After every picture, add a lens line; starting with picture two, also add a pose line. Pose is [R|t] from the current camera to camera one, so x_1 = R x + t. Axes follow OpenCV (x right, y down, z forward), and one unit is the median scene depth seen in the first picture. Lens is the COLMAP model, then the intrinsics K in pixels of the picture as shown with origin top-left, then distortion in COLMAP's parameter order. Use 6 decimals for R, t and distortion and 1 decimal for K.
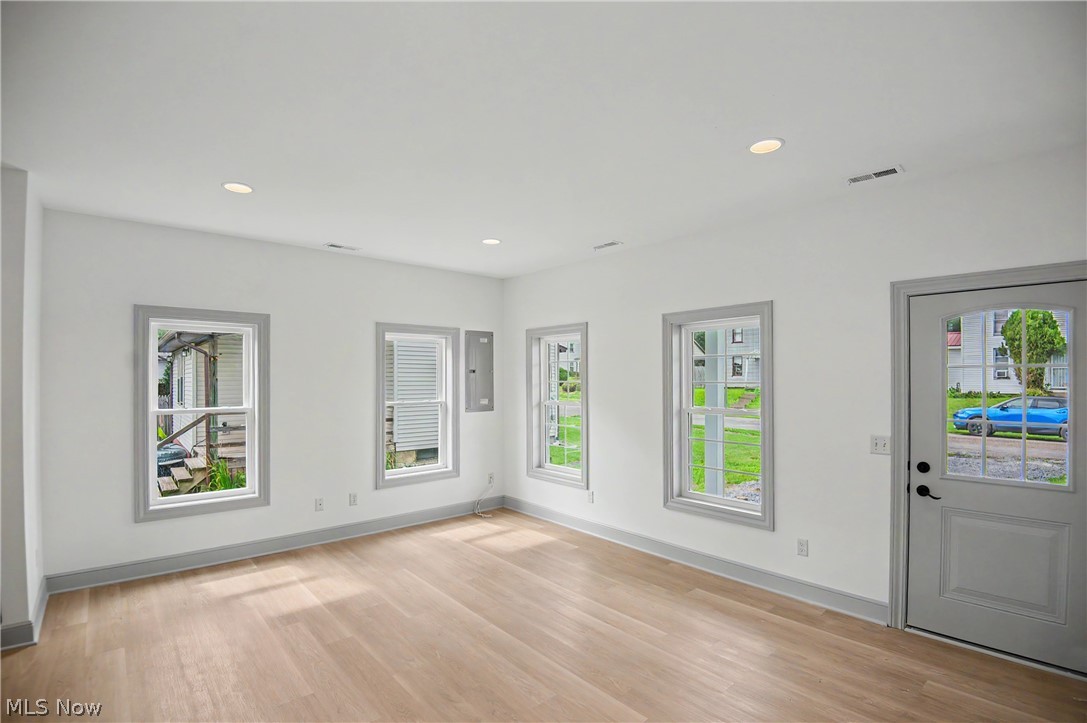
lens RADIAL K [[511.3, 0, 549.1], [0, 511.3, 368.4], [0, 0, 1]] dist [-0.001435, -0.028309]
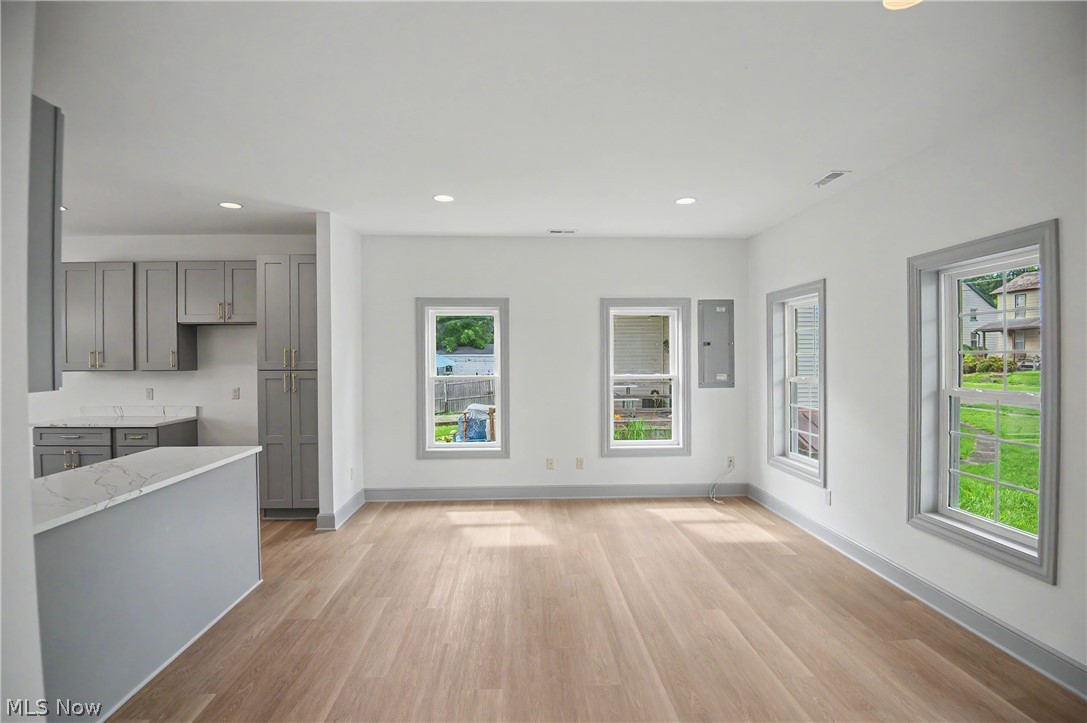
lens RADIAL K [[522.6, 0, 535.2], [0, 522.6, 359.2], [0, 0, 1]] dist [0.002162, -0.028465]
pose [[0.779033, -0.000048, -0.626983, 0.232848], [0.015892, 0.999680, 0.019670, 0.011501], [0.626782, -0.025288, 0.778785, 0.082336]]
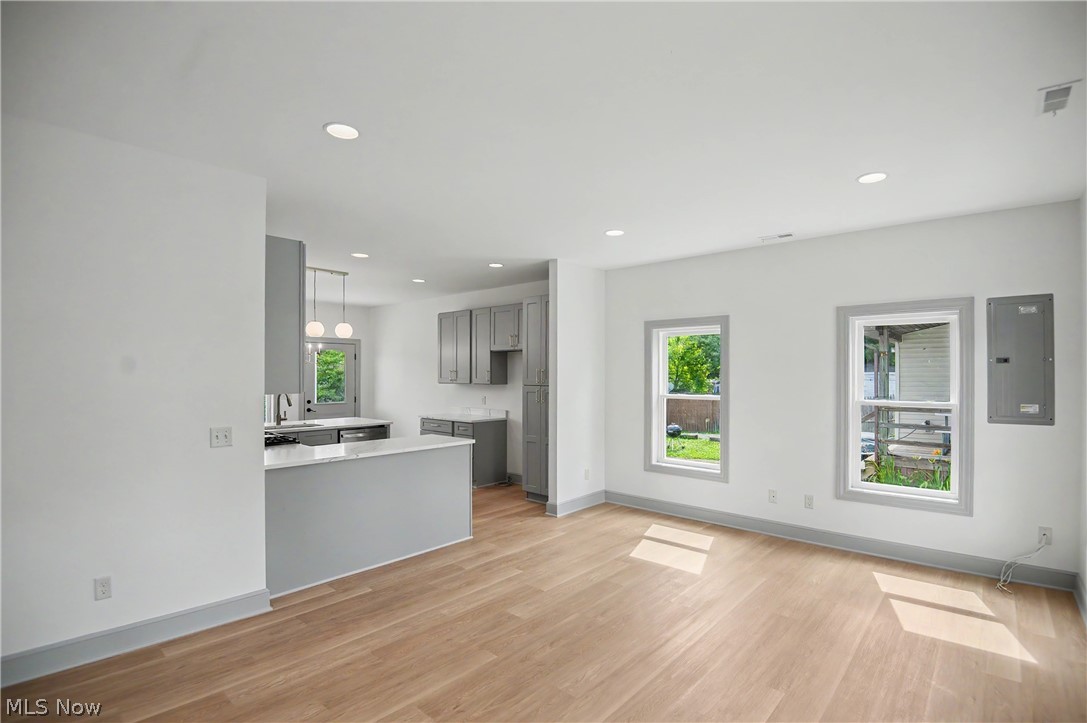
lens RADIAL K [[511.3, 0, 549.1], [0, 511.3, 368.4], [0, 0, 1]] dist [-0.001435, -0.028309]
pose [[0.119165, -0.007898, -0.992843, 0.473744], [0.019928, 0.999786, -0.005562, 0.009242], [0.992674, -0.019123, 0.119297, 0.417580]]
